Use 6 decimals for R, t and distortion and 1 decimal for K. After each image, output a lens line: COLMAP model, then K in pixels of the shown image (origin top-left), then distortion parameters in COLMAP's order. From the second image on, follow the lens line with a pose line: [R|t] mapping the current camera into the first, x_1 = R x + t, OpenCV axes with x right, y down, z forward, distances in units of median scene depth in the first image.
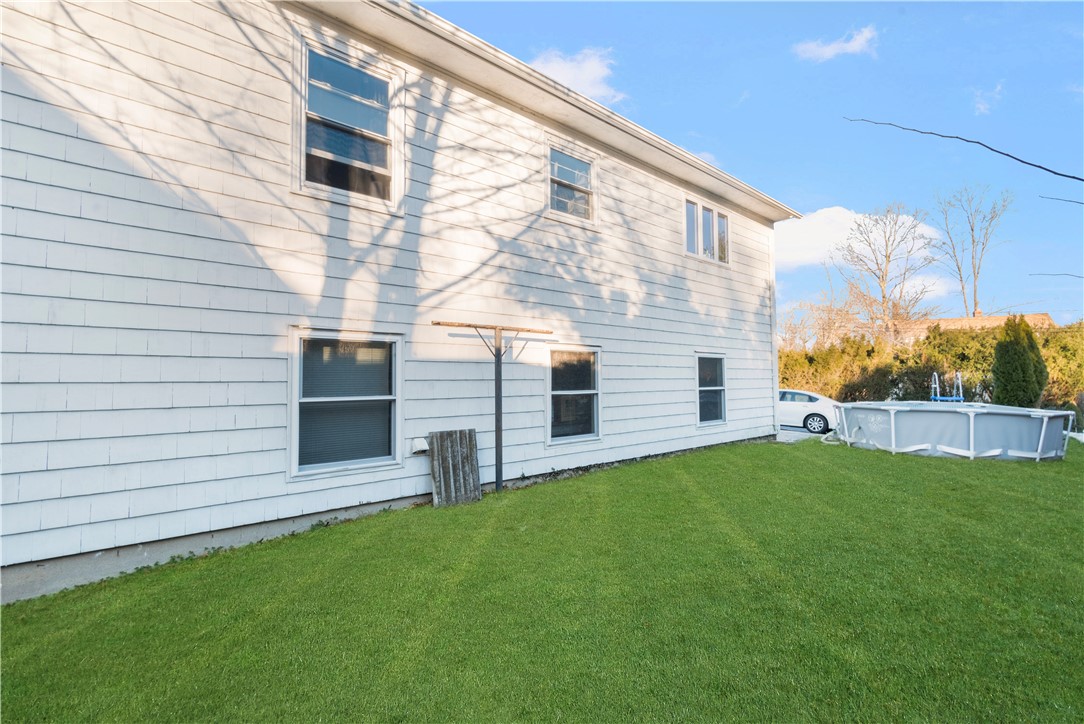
lens RADIAL K [[479.3, 0, 542.0], [0, 479.3, 362.0], [0, 0, 1]] dist [0.000898, 0.000071]
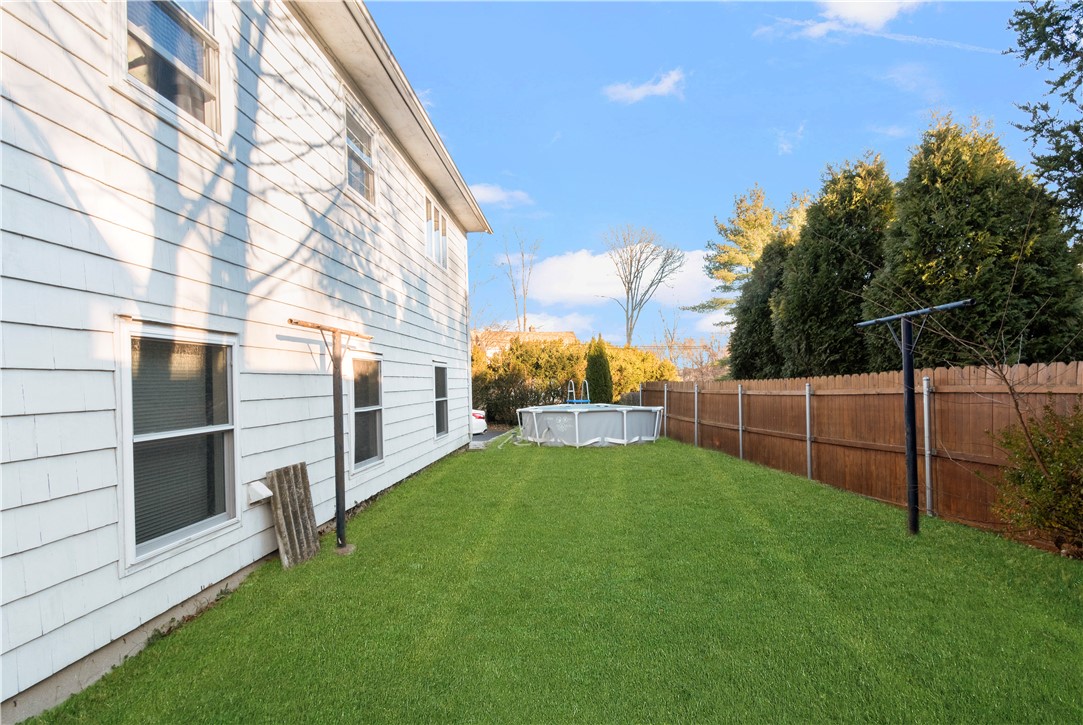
lens RADIAL K [[562.4, 0, 540.8], [0, 562.4, 384.1], [0, 0, 1]] dist [0.000634, -0.001423]
pose [[0.703659, -0.014977, 0.710380, -0.525954], [-0.004414, 0.999666, 0.025449, -0.008621], [-0.710524, -0.021043, 0.703359, 0.111364]]
